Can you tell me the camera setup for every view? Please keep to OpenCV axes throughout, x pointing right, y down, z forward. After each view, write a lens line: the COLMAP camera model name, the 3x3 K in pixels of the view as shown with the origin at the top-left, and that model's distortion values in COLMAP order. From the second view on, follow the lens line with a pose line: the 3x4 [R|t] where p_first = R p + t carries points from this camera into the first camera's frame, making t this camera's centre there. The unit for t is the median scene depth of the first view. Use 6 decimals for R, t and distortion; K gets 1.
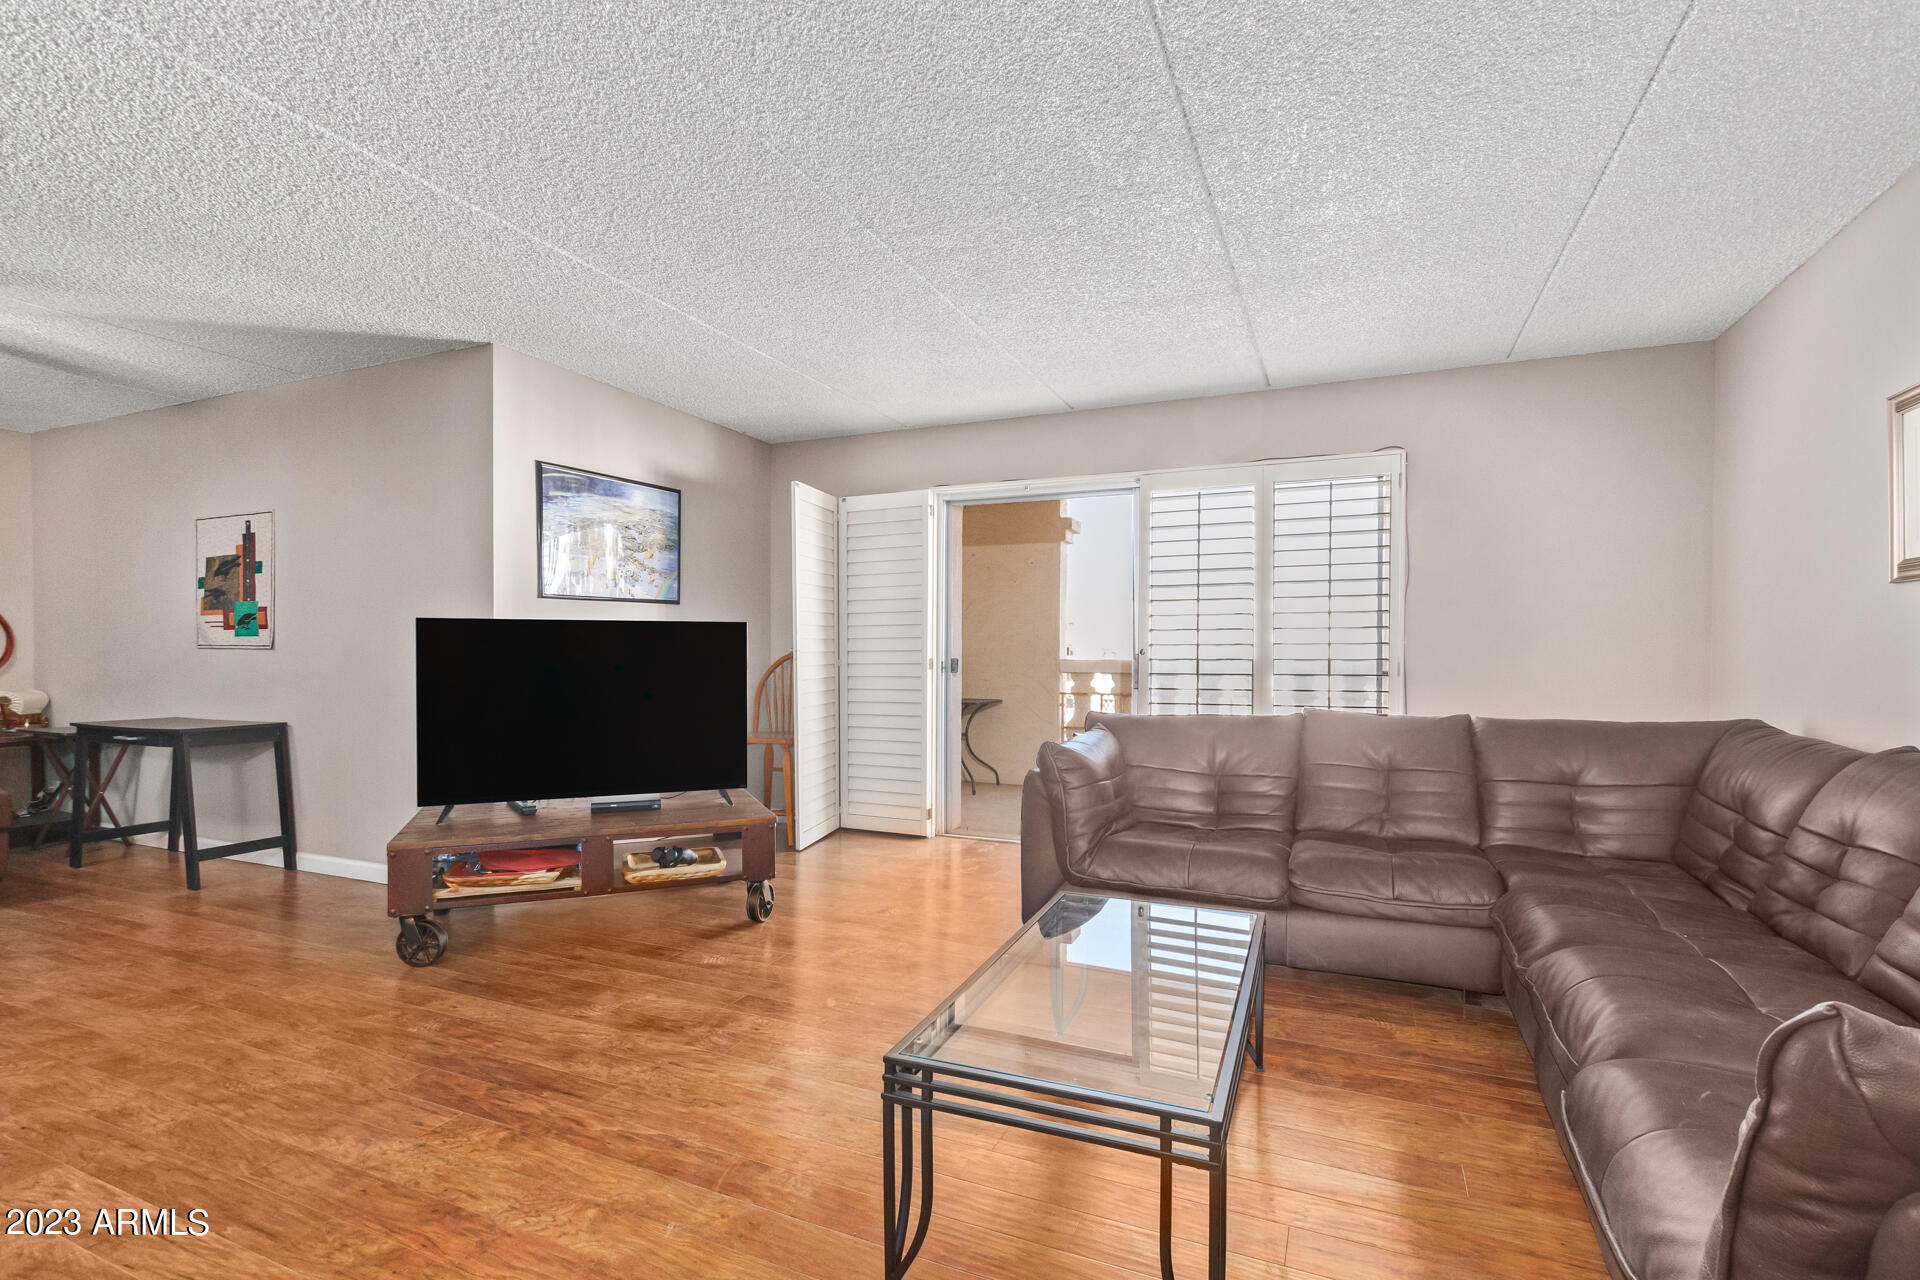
lens RADIAL K [[889.7, 0, 962.5], [0, 889.7, 659.6], [0, 0, 1]] dist [0.010959, -0.003683]
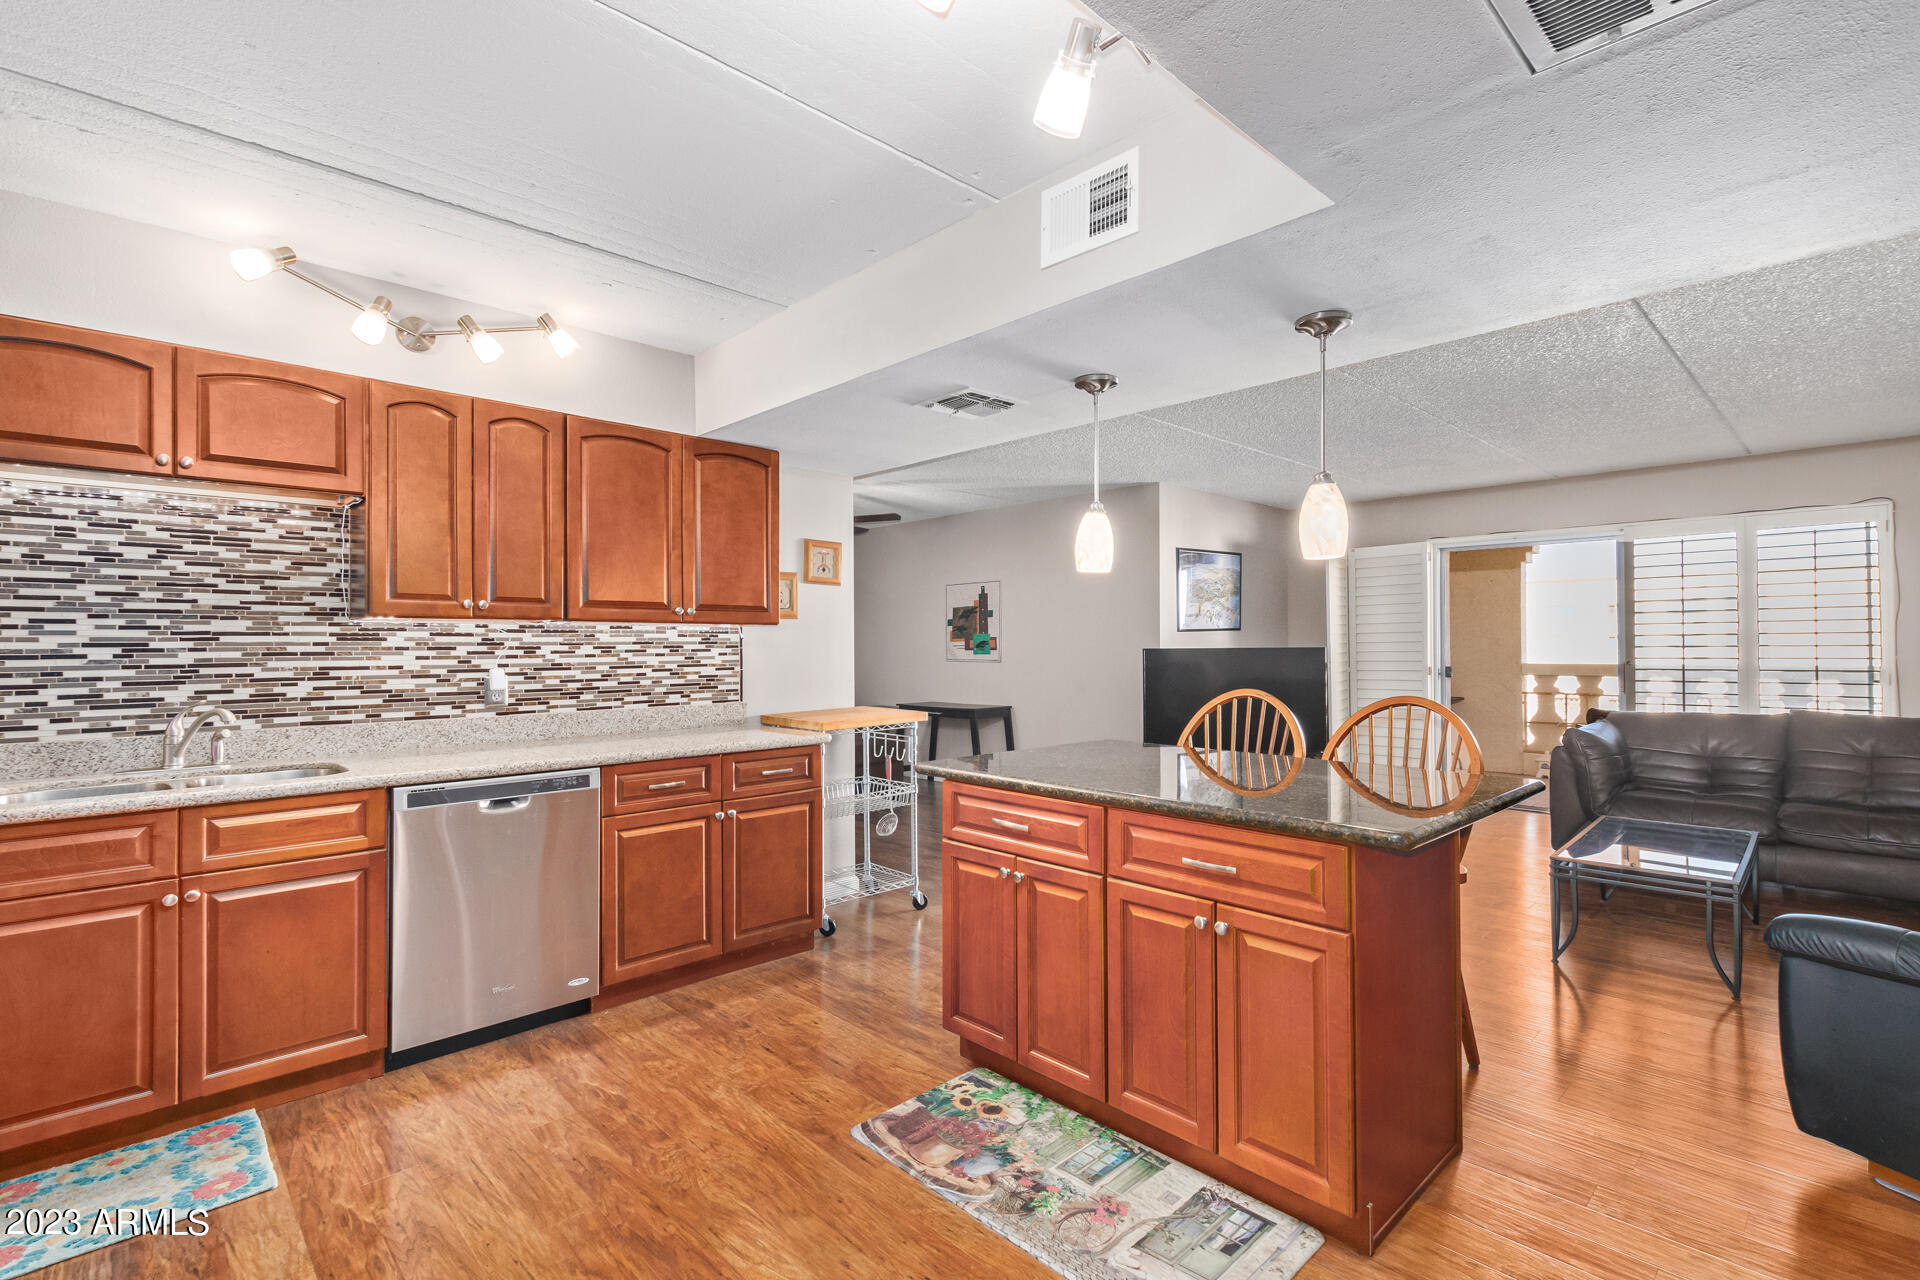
lens RADIAL K [[889.7, 0, 943.3], [0, 889.7, 635.9], [0, 0, 1]] dist [0.010959, -0.003683]
pose [[0.920423, -0.012278, -0.390732, -0.216907], [0.005839, 0.999827, -0.017662, -0.033267], [0.390881, 0.013975, 0.920335, -0.613844]]
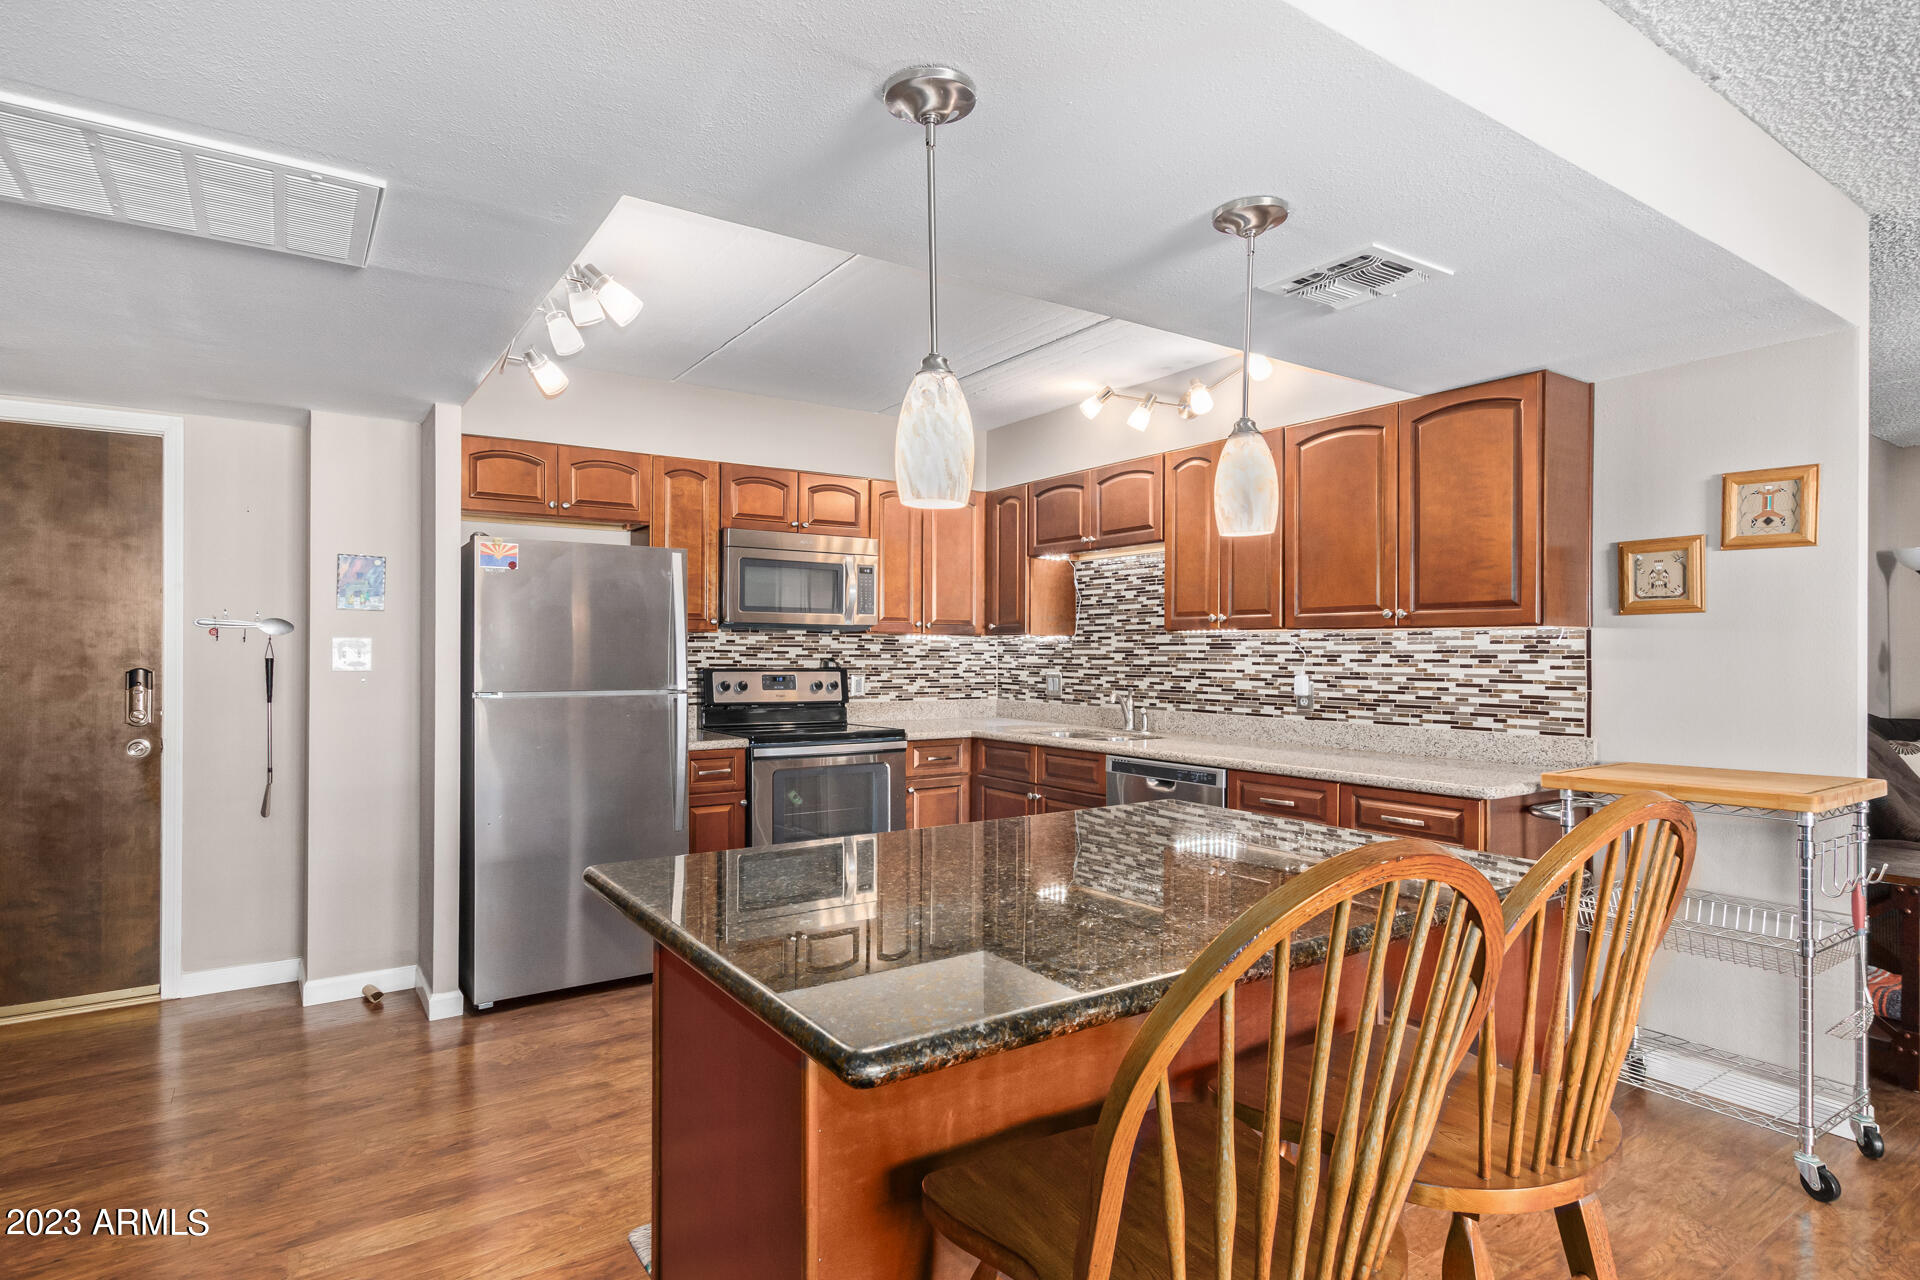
lens RADIAL K [[995.3, 0, 951.9], [0, 995.3, 650.1], [0, 0, 1]] dist [0.009142, -0.001214]
pose [[-0.532727, -0.009098, -0.846239, 0.075374], [-0.012213, 0.999921, -0.003062, -0.037200], [0.846199, 0.008704, -0.532795, 0.168726]]
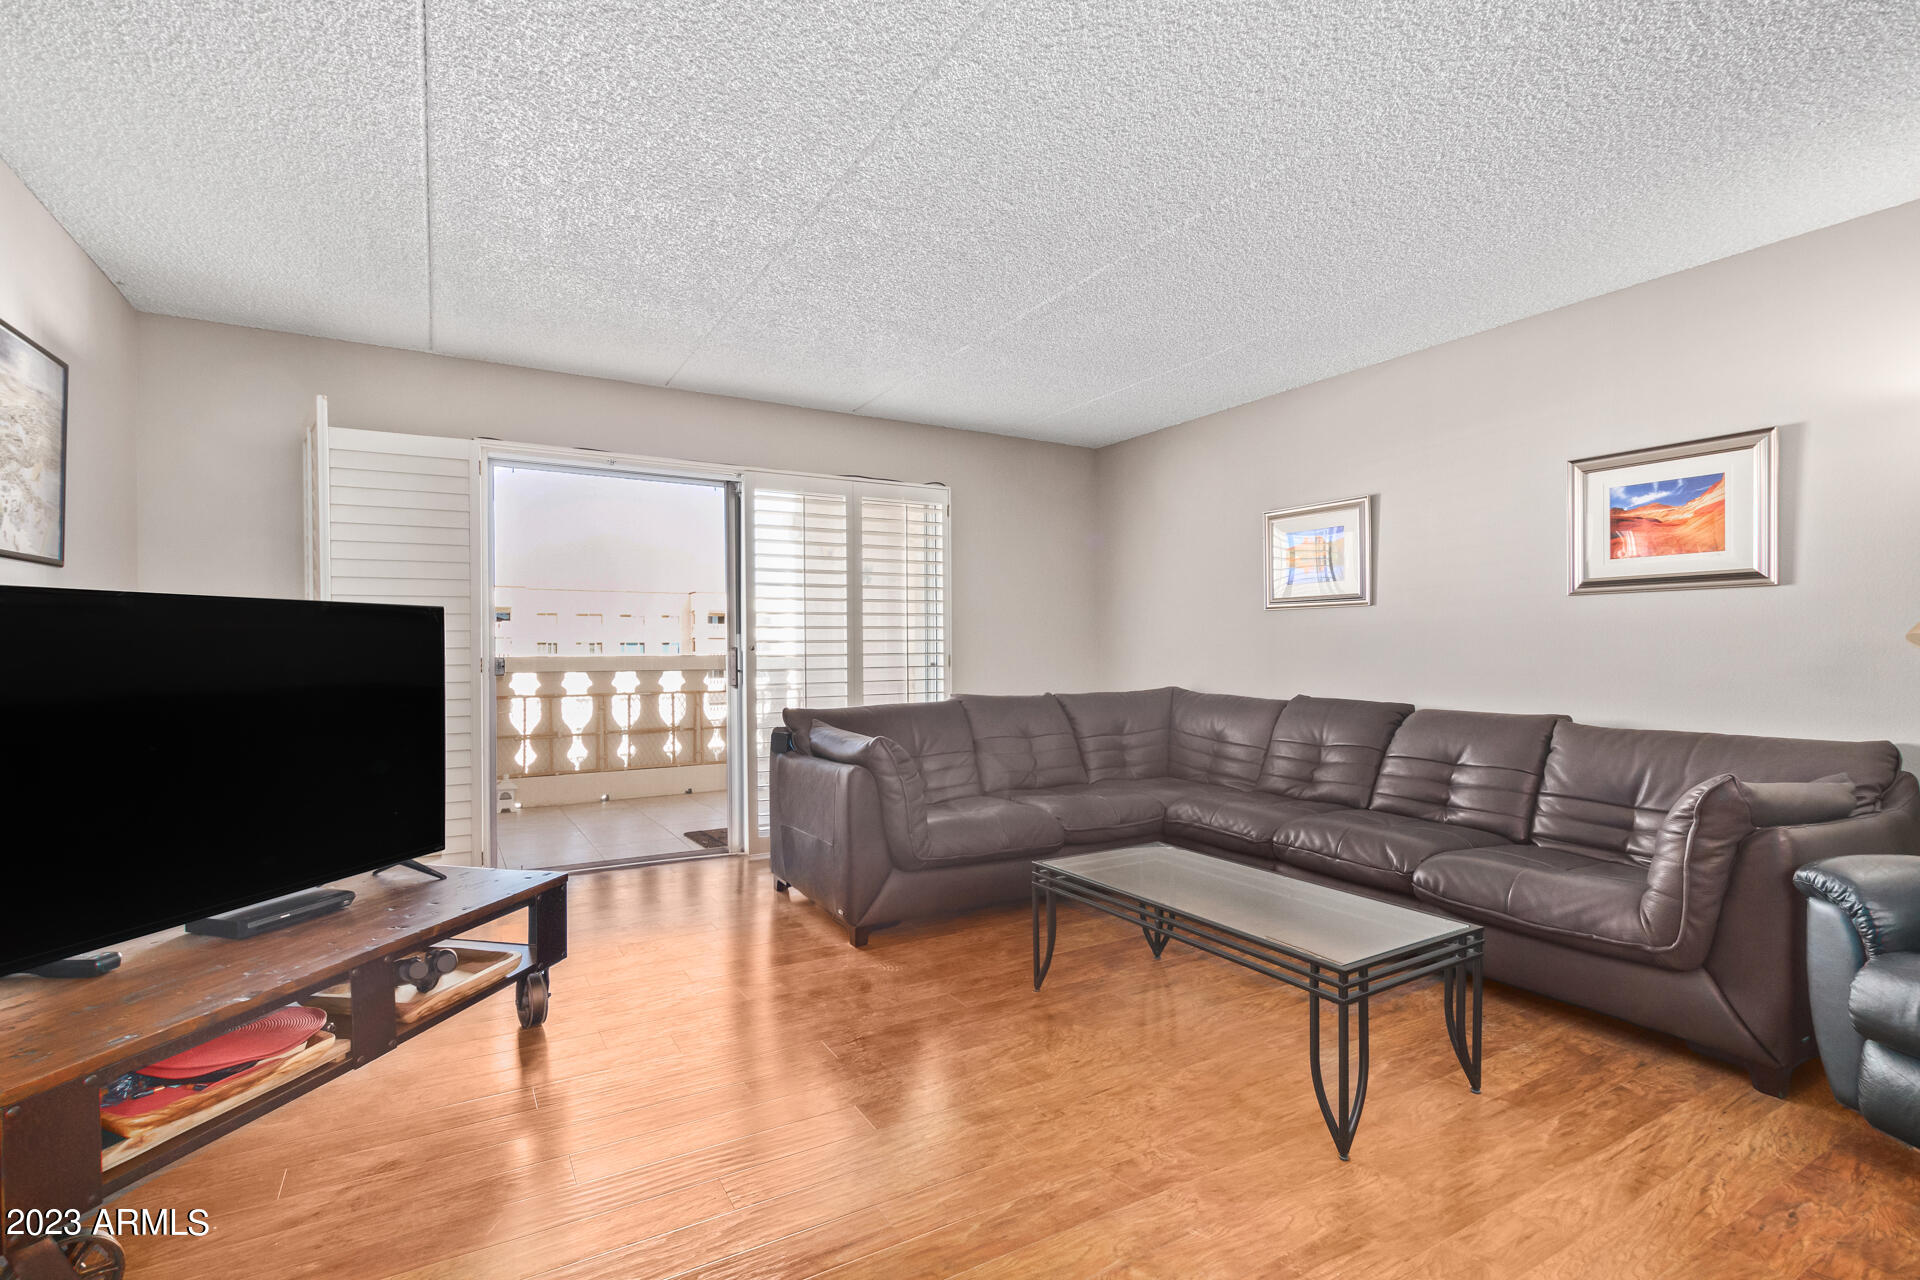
lens RADIAL K [[889.7, 0, 940.7], [0, 889.7, 655.8], [0, 0, 1]] dist [0.010959, -0.003683]
pose [[0.587271, -0.013249, 0.809282, -0.501742], [0.010284, 0.999907, 0.008907, -0.006775], [-0.809325, 0.003092, 0.587352, 0.250492]]
